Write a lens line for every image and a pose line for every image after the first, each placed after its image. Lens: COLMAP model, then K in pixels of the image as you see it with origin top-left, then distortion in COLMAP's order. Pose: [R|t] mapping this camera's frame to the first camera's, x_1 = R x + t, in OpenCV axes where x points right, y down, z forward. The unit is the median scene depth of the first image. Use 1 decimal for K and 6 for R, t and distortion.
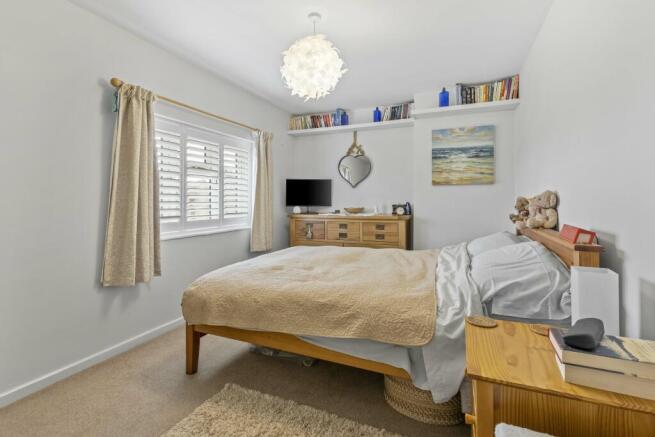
lens RADIAL K [[301.5, 0, 318.4], [0, 301.5, 194.9], [0, 0, 1]] dist [0.002512, 0.000341]
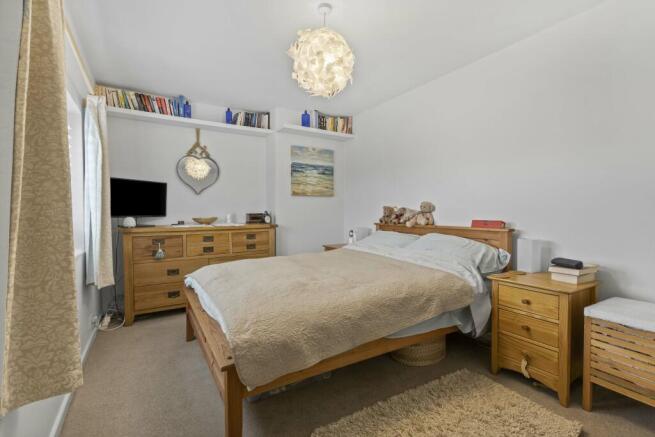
lens RADIAL K [[301.5, 0, 323.9], [0, 301.5, 216.5], [0, 0, 1]] dist [0.002512, 0.000341]
pose [[0.586117, -0.015417, 0.810080, -0.453609], [-0.012449, 0.999530, 0.028030, 0.013018], [-0.810131, -0.026513, 0.585649, 0.254487]]
